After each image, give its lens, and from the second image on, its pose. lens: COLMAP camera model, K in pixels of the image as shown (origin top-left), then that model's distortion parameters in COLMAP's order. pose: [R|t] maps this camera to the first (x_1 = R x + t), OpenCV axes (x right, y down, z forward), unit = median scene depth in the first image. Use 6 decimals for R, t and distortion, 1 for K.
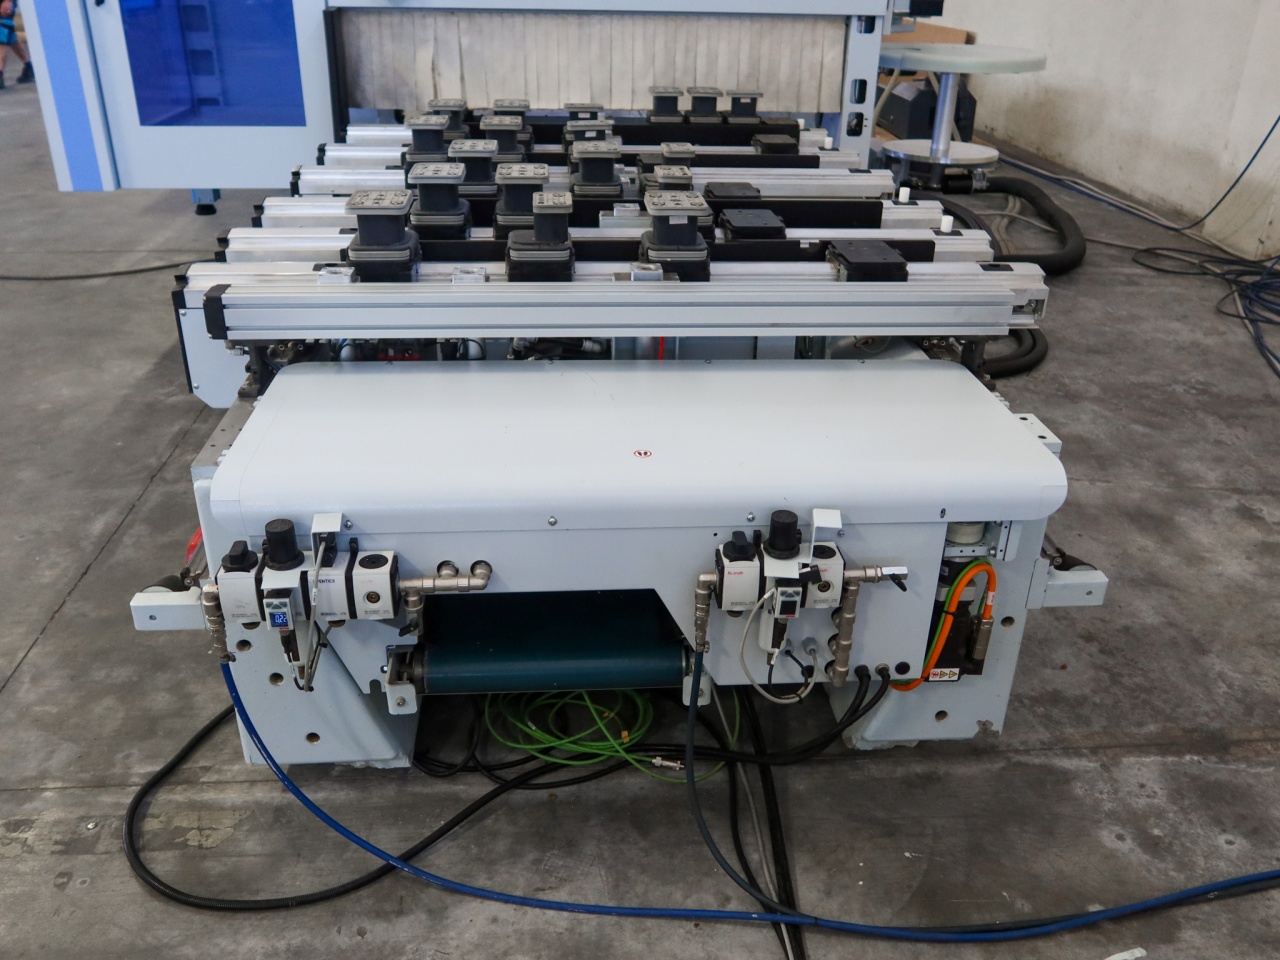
lens RADIAL K [[1060.8, 0, 638.7], [0, 1060.8, 520.2], [0, 0, 1]] dist [-0.020966, -0.002423]
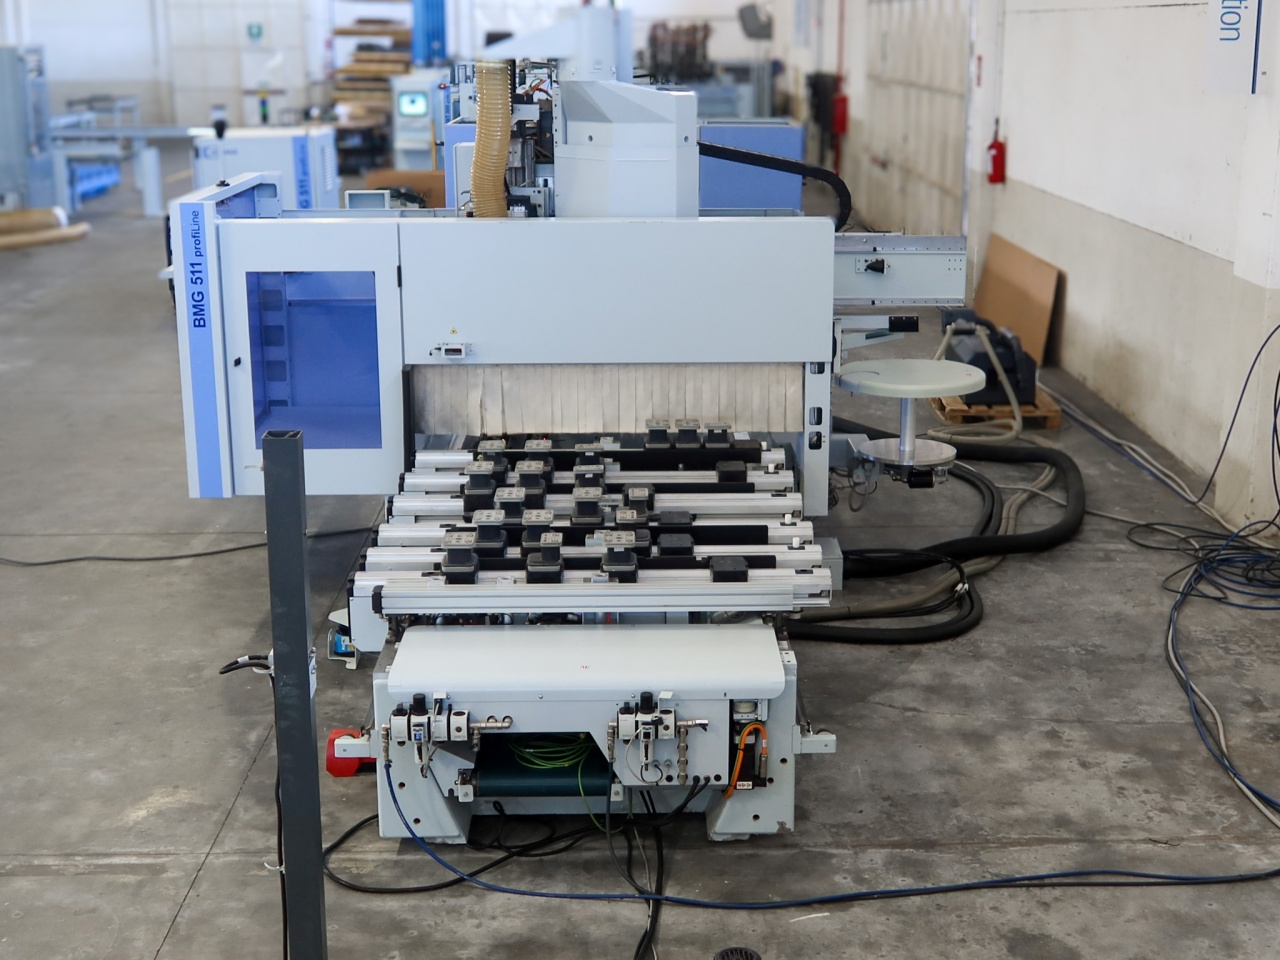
lens RADIAL K [[1616.6, 0, 640.0], [0, 1616.6, 480.0], [0, 0, 1]] dist [-0.027726, -0.009366]
pose [[0.997610, -0.007750, -0.068658, 0.271185], [-0.009425, 0.969137, -0.246341, 0.296019], [0.068448, 0.246400, 0.966748, -1.768530]]
